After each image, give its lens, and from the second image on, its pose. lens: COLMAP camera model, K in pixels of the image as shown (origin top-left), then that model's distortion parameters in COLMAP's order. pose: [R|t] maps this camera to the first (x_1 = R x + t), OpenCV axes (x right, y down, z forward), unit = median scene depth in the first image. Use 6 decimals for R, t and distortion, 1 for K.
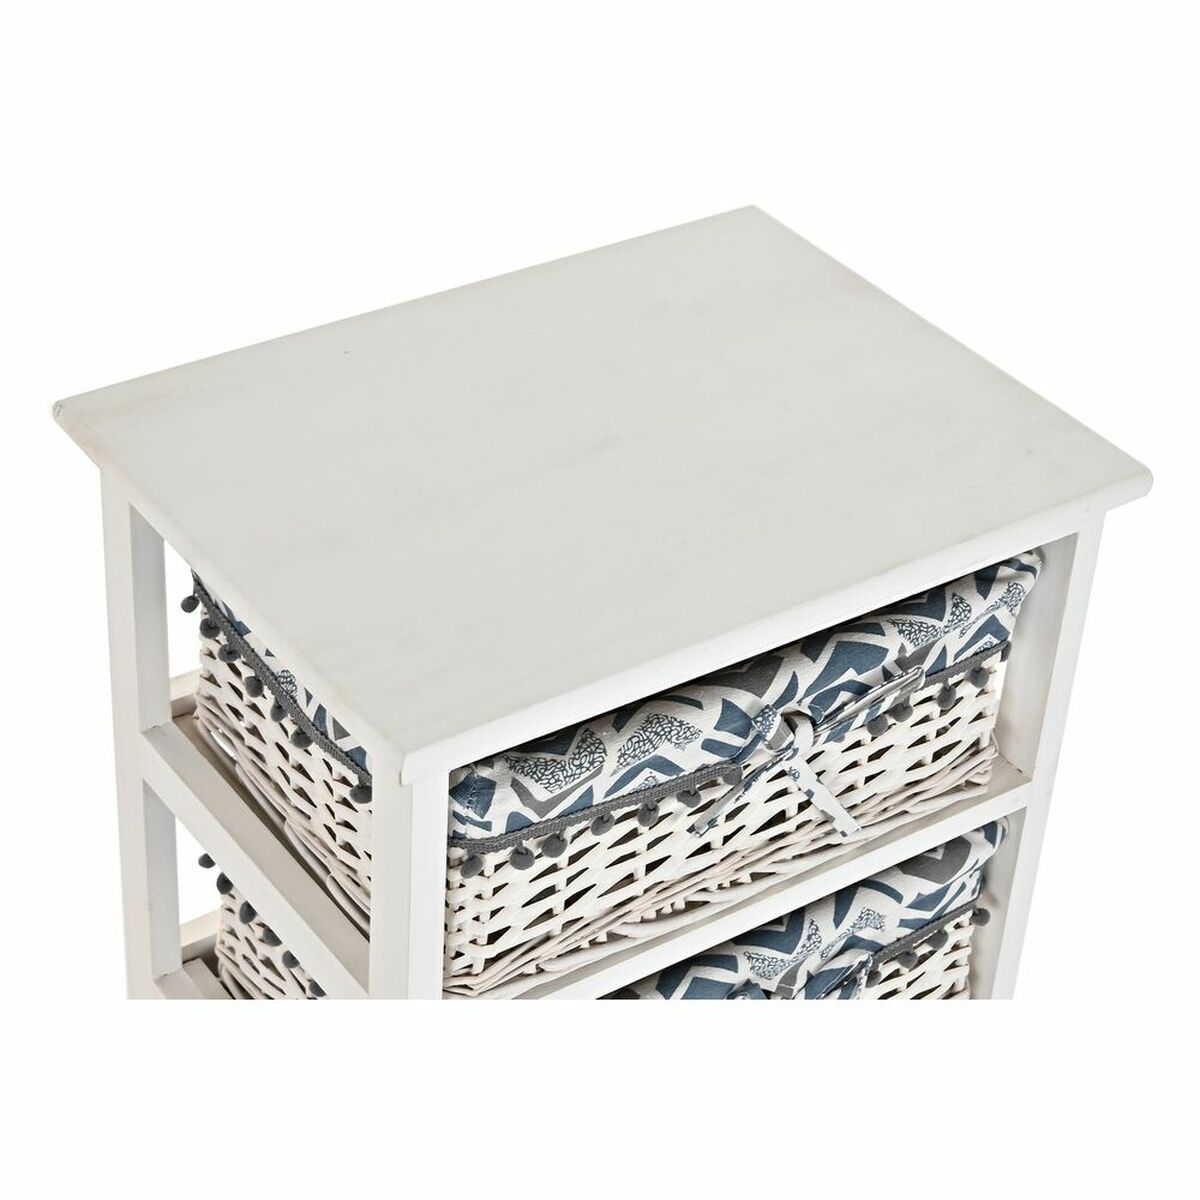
lens RADIAL K [[2760.1, 0, 600.0], [0, 2760.1, 600.0], [0, 0, 1]] dist [-0.161278, -0.130838]
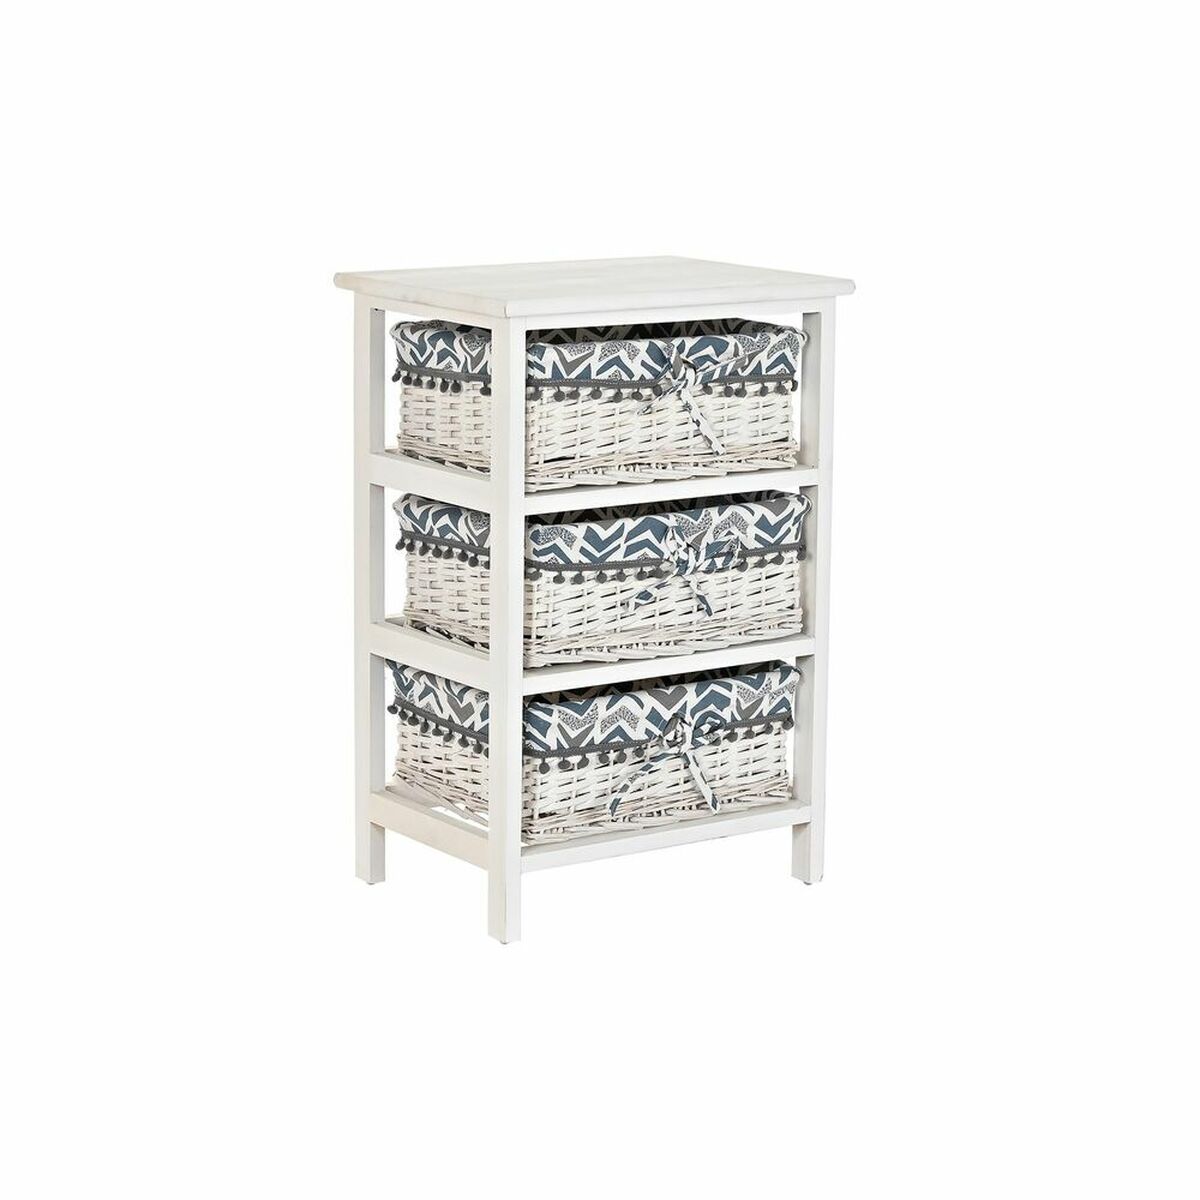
lens RADIAL K [[3252.7, 0, 600.0], [0, 3252.7, 600.0], [0, 0, 1]] dist [0.378152, 0.006521]
pose [[0.998988, -0.044883, -0.002947, 0.003758], [0.039536, 0.907446, -0.418304, 1.252142], [0.021449, 0.417765, 0.908302, -1.210391]]
